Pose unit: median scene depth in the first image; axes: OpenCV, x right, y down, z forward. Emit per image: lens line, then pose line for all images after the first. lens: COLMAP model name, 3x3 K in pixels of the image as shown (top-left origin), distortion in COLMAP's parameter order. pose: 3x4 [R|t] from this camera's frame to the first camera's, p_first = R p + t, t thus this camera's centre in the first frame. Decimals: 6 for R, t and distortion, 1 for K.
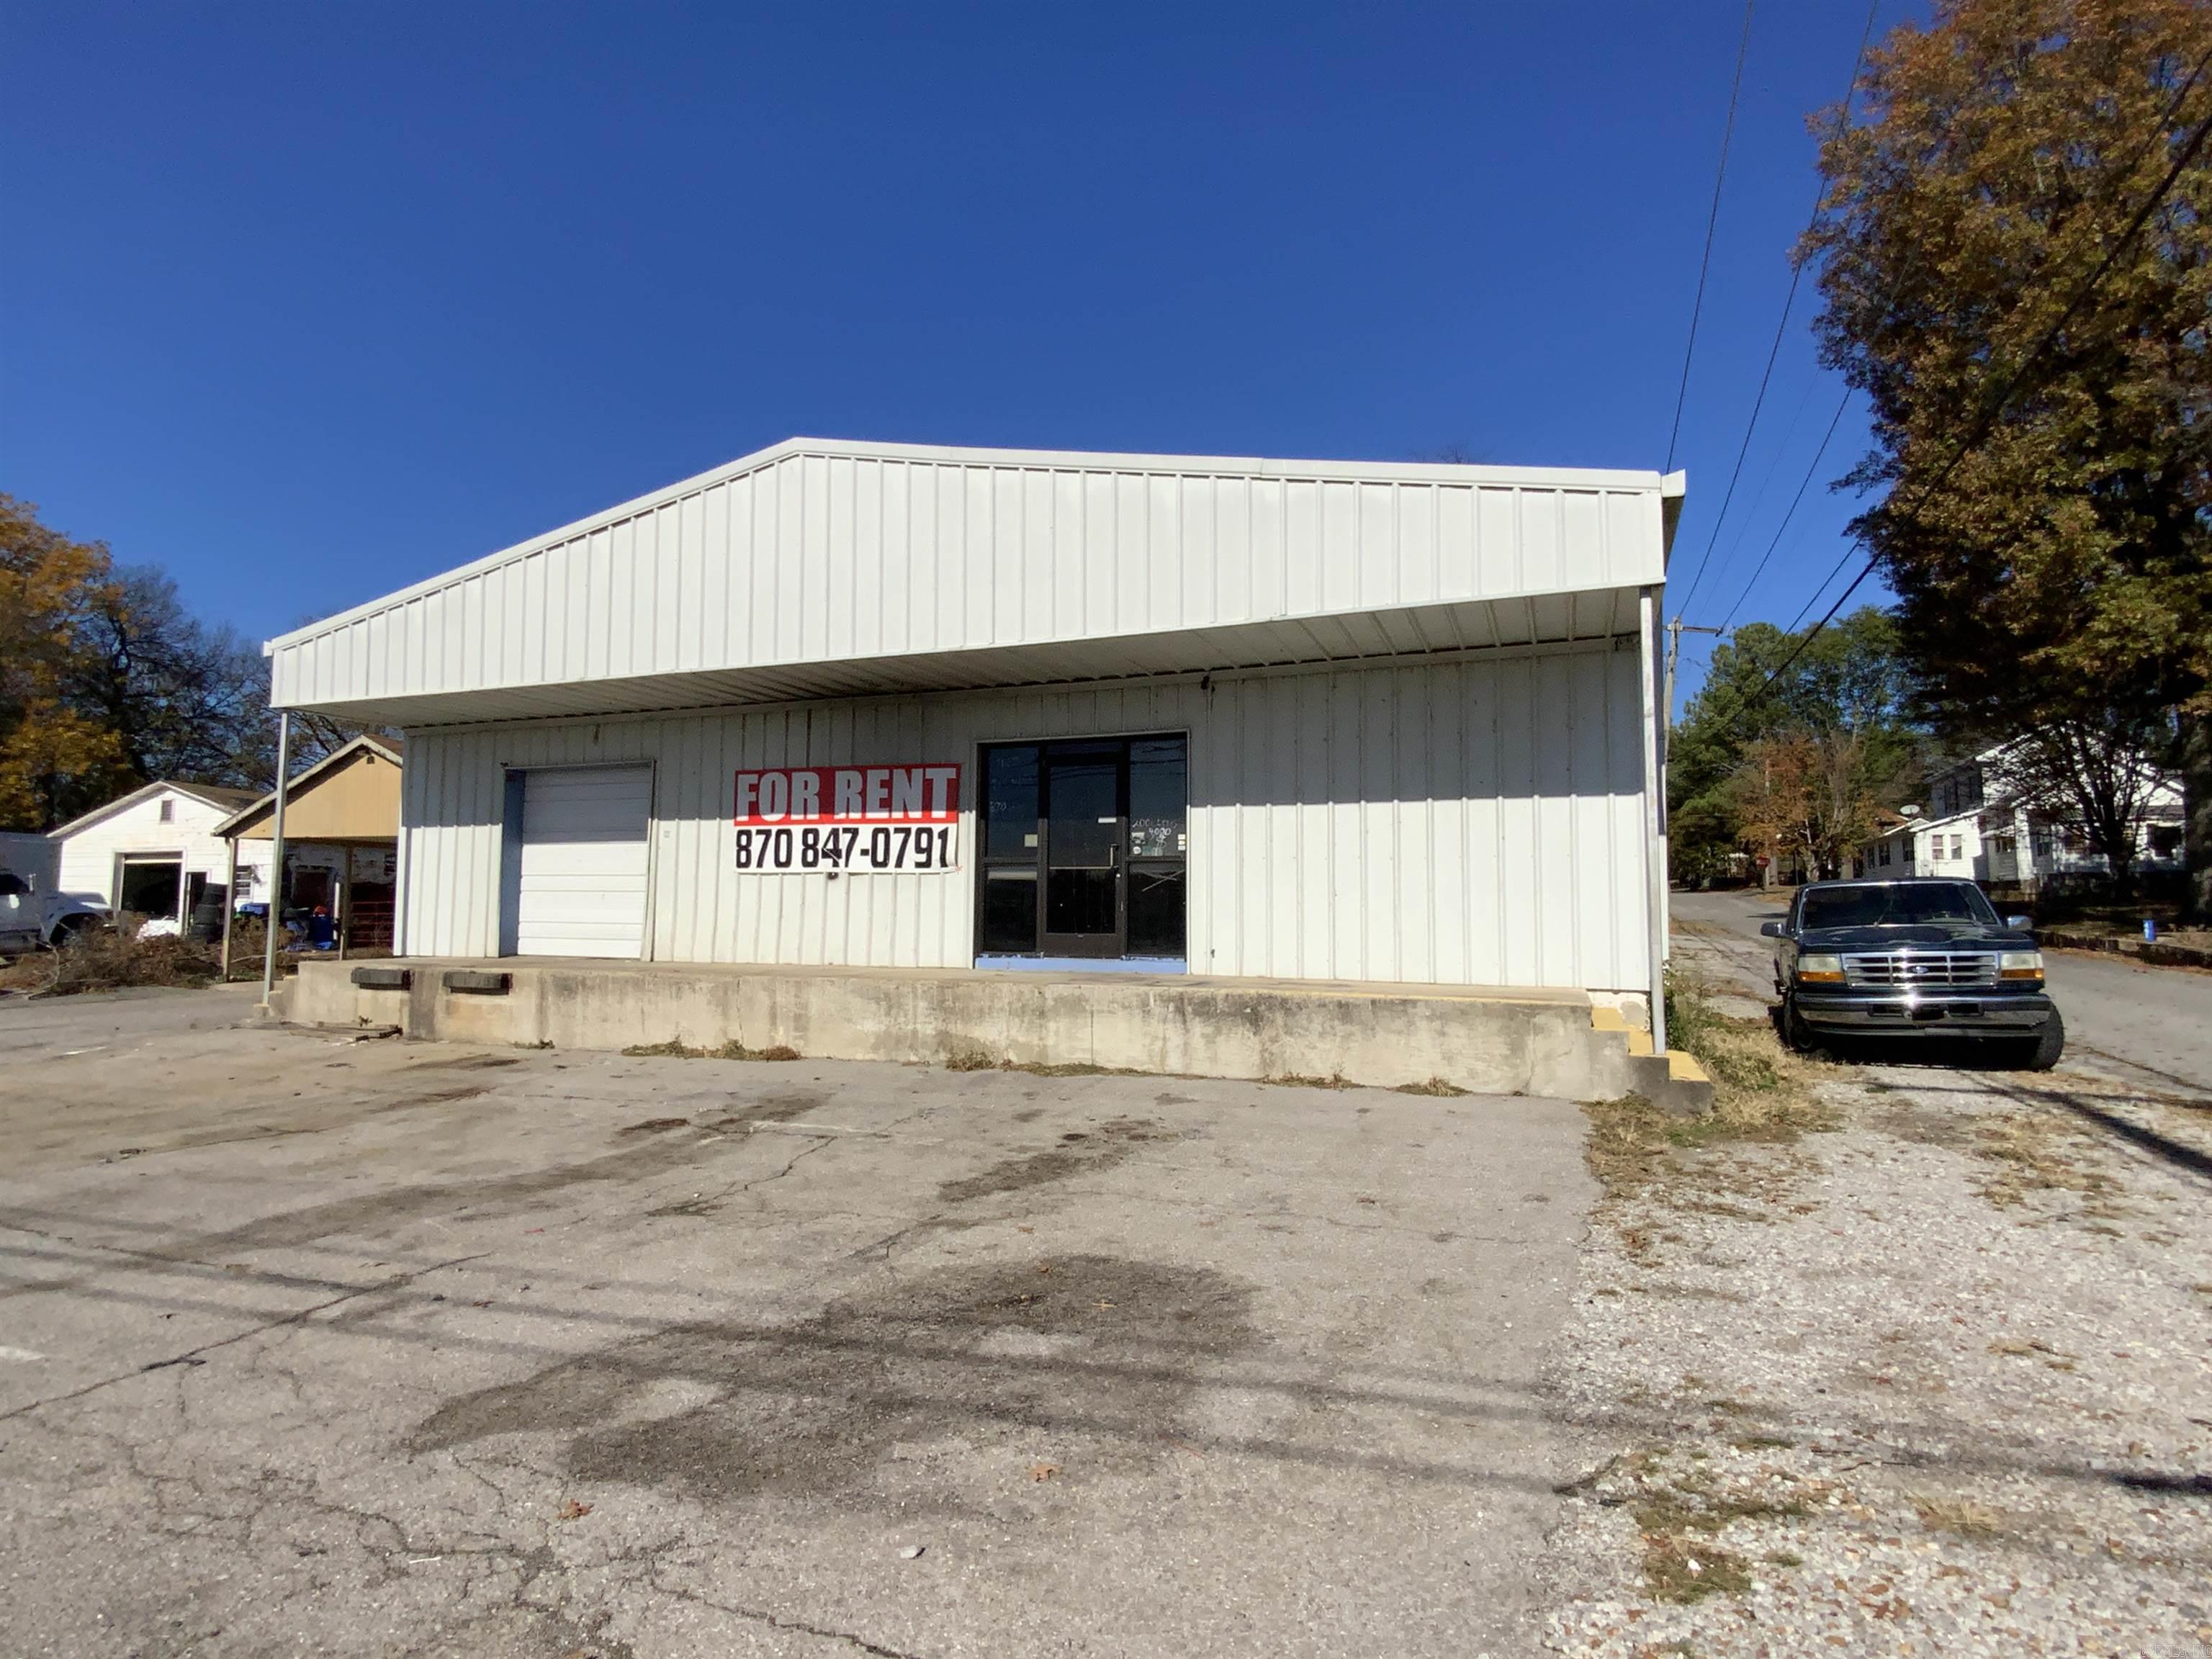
lens RADIAL K [[1168.1, 0, 1103.3], [0, 1168.1, 832.2], [0, 0, 1]] dist [0.001348, 0.000581]
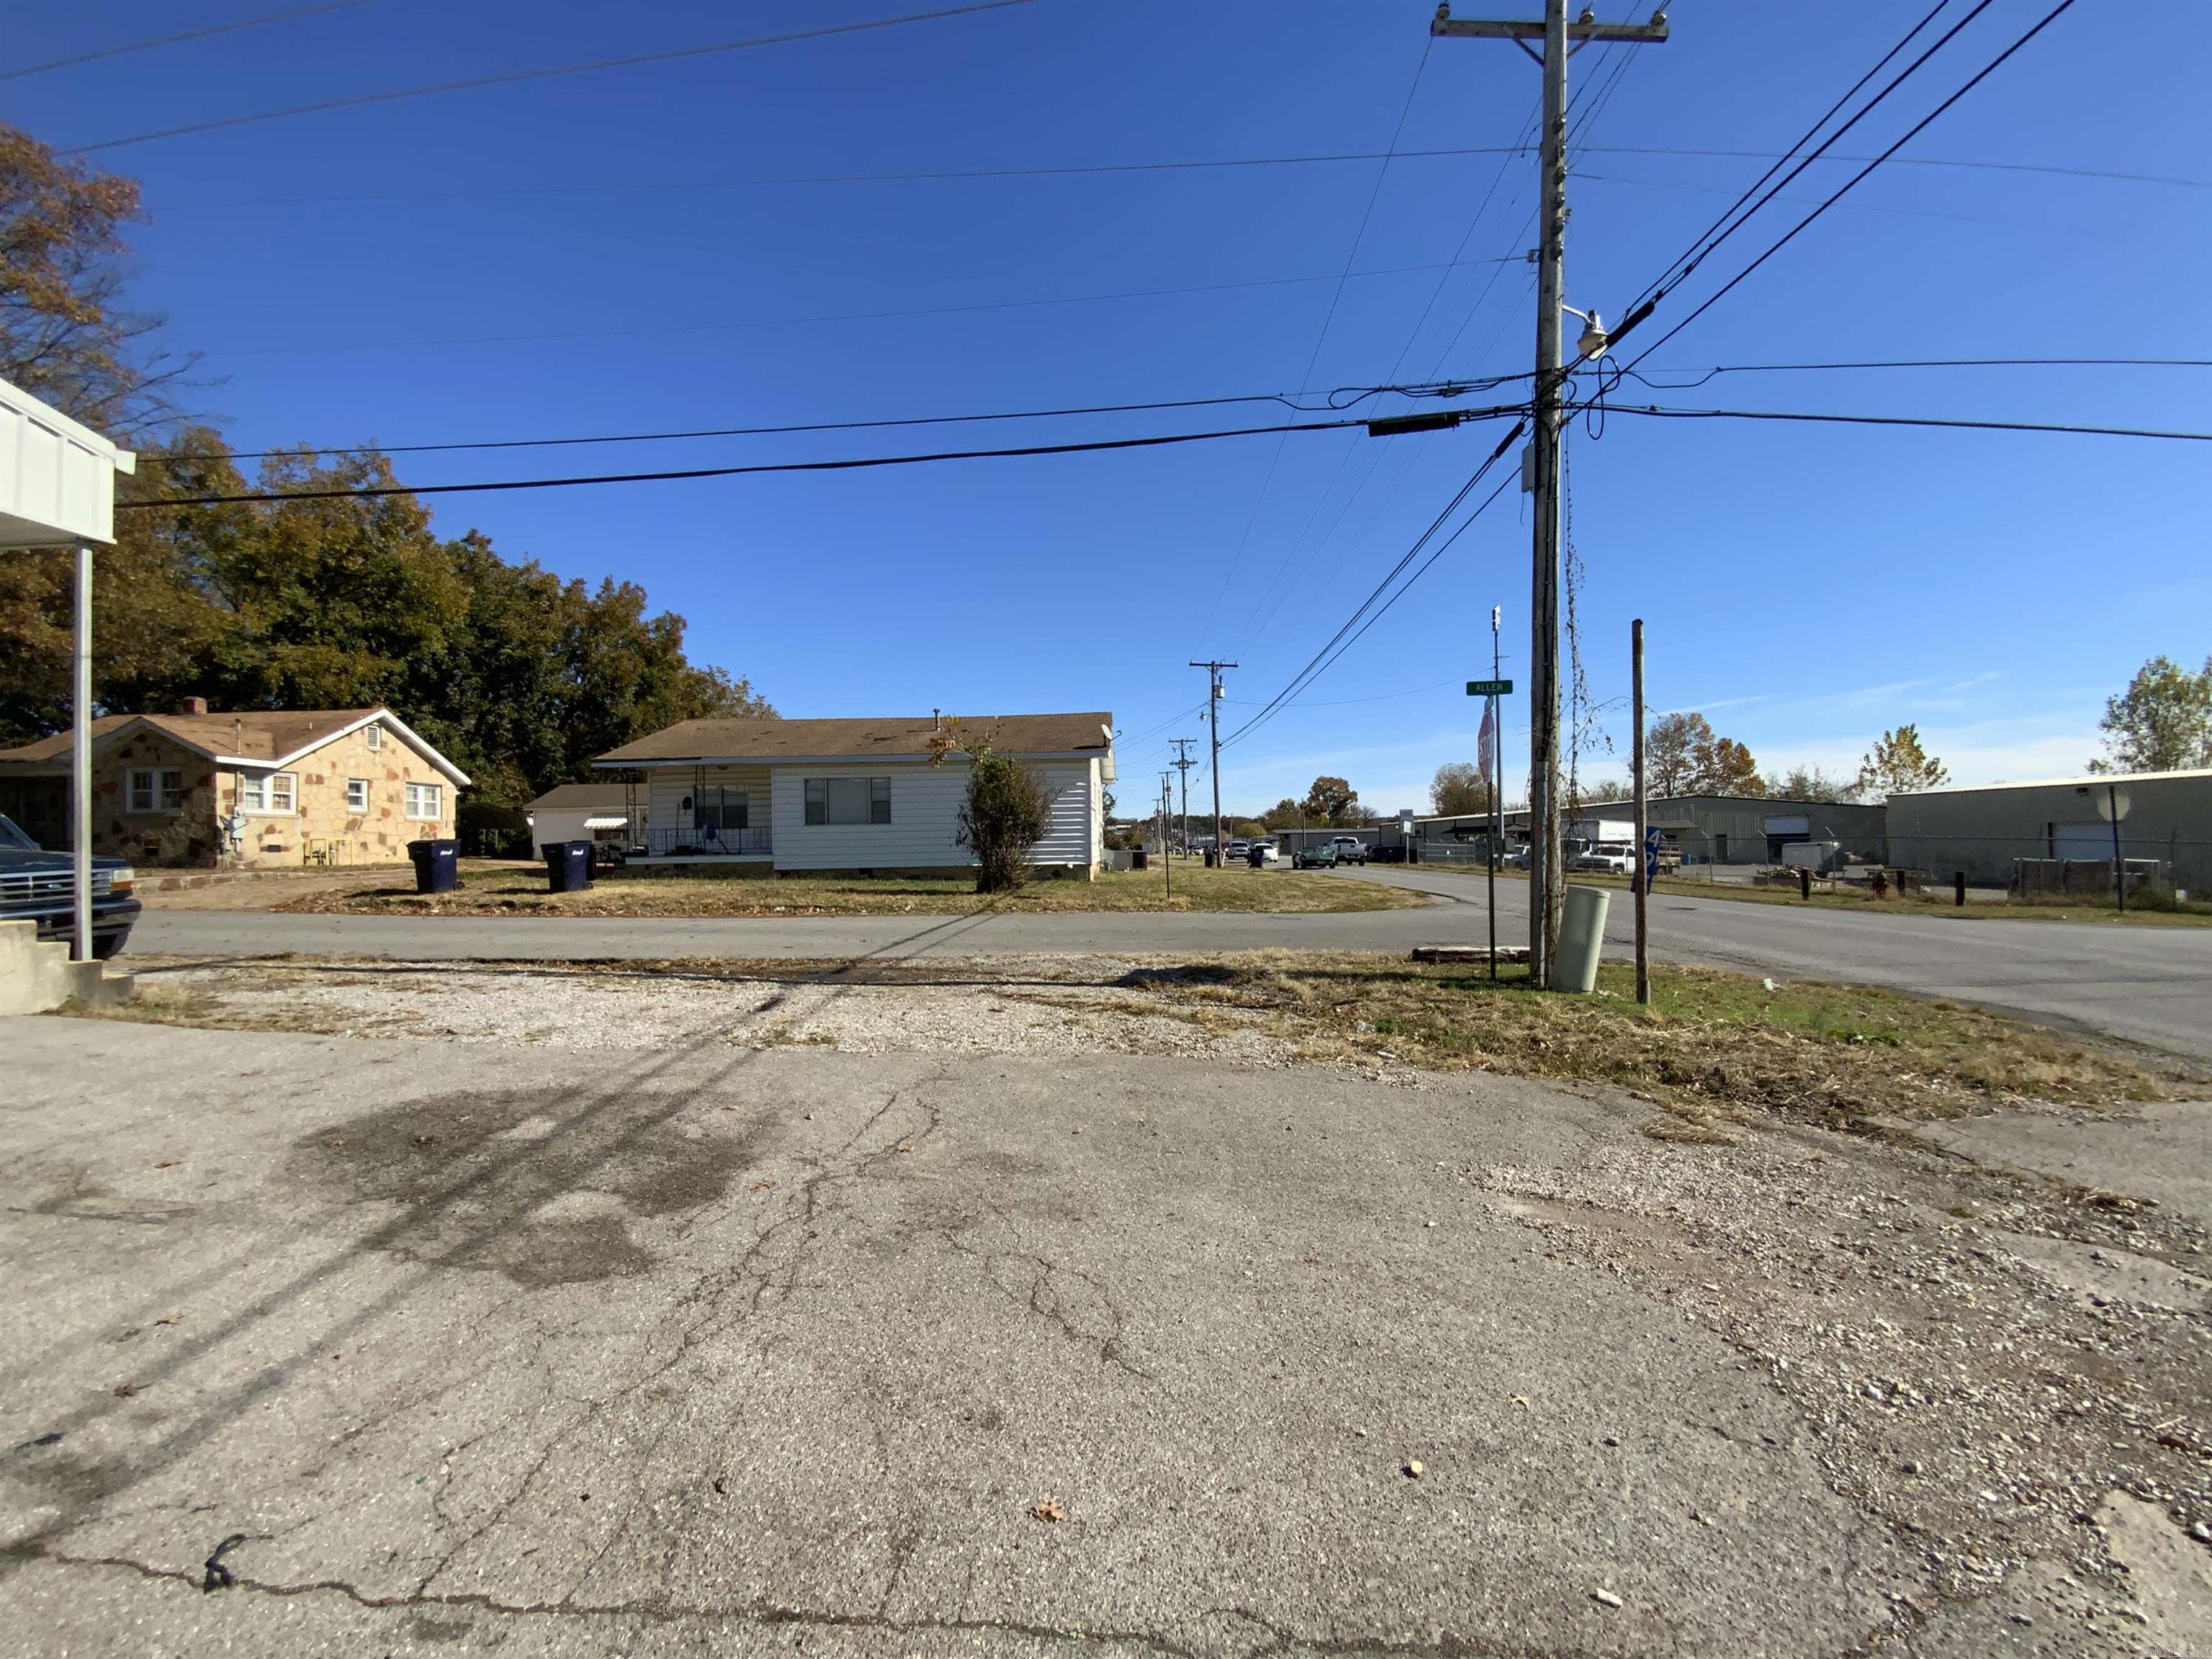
lens RADIAL K [[889.6, 0, 1088.6], [0, 889.6, 832.4], [0, 0, 1]] dist [0.007136, -0.013215]
pose [[-0.310872, 0.011463, 0.950383, -1.329740], [-0.054619, 0.998059, -0.029904, 0.084964], [-0.948881, -0.061205, -0.309642, 0.747708]]
